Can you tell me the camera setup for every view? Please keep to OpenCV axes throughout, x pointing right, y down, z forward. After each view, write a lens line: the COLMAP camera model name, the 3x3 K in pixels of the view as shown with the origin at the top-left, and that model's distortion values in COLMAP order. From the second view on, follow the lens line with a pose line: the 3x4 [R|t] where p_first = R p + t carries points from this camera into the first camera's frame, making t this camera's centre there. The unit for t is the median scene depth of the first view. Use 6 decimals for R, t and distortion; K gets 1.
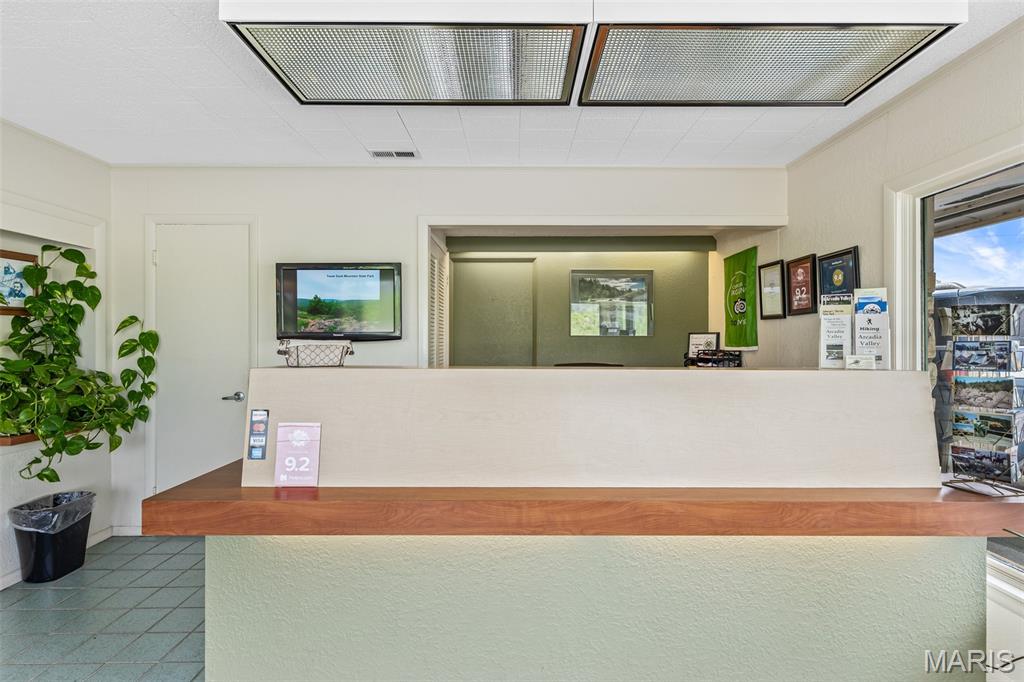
lens RADIAL K [[507.0, 0, 515.5], [0, 507.0, 339.8], [0, 0, 1]] dist [0.000002, -0.002805]
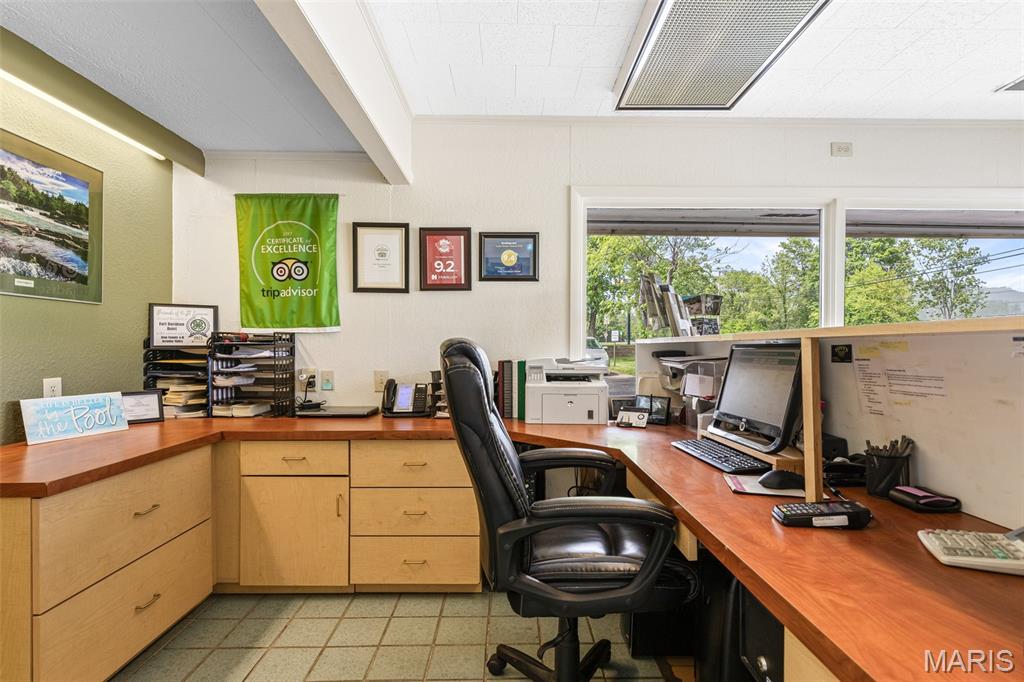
lens RADIAL K [[507.0, 0, 517.0], [0, 507.0, 345.4], [0, 0, 1]] dist [0.000002, -0.002805]
pose [[-0.016307, -0.001195, 0.999866, -0.400909], [-0.003258, 0.999994, 0.001142, 0.054576], [-0.999862, -0.003239, -0.016311, 1.031420]]
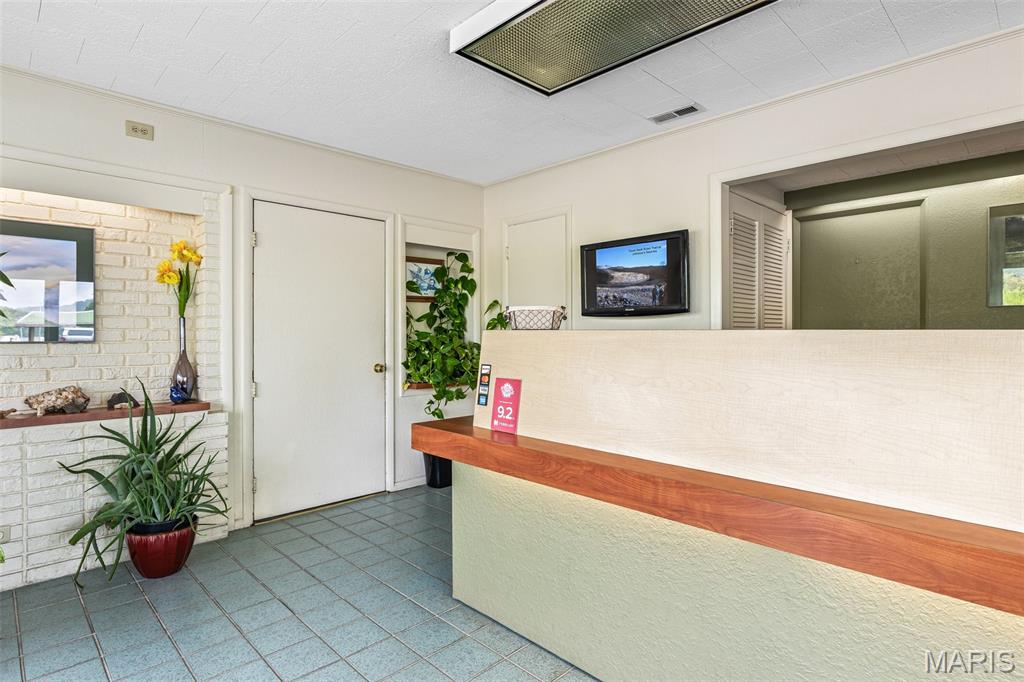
lens RADIAL K [[532.2, 0, 513.3], [0, 532.2, 333.1], [0, 0, 1]] dist [-0.003589, -0.000203]
pose [[0.699967, -0.000876, -0.714175, 0.292322], [0.003892, 0.999989, 0.002588, 0.040452], [0.714165, -0.004591, 0.699963, 0.110494]]
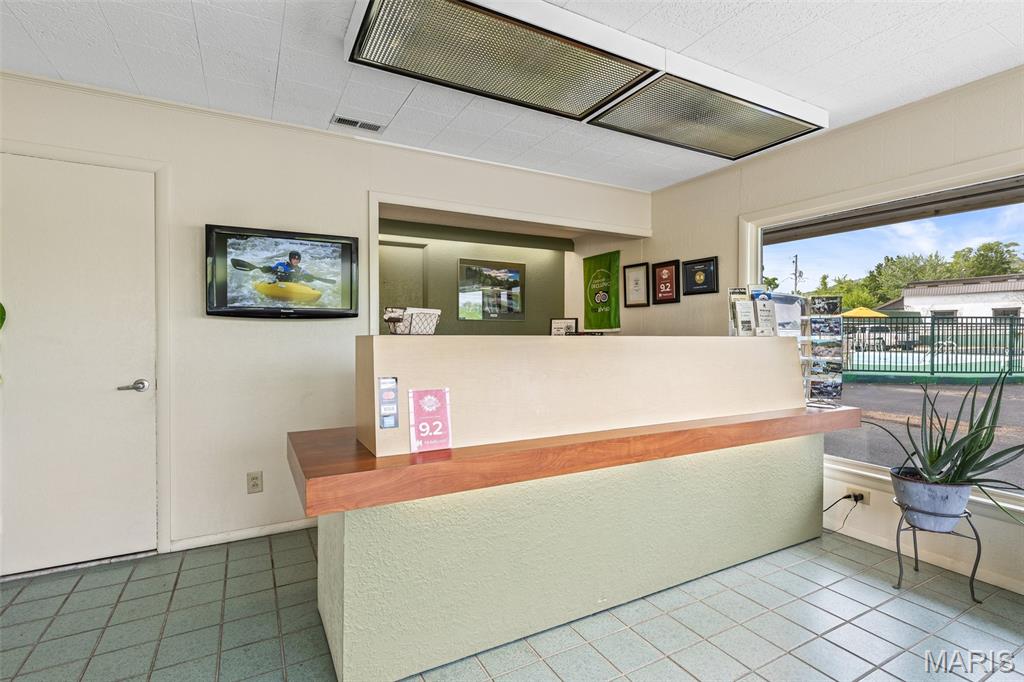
lens RADIAL K [[491.8, 0, 517.7], [0, 491.8, 337.6], [0, 0, 1]] dist [-0.001177, 0.000288]
pose [[0.876306, -0.003184, 0.481745, -0.492757], [-0.001940, 0.999947, 0.010137, 0.034239], [-0.481751, -0.009818, 0.876253, 0.035520]]
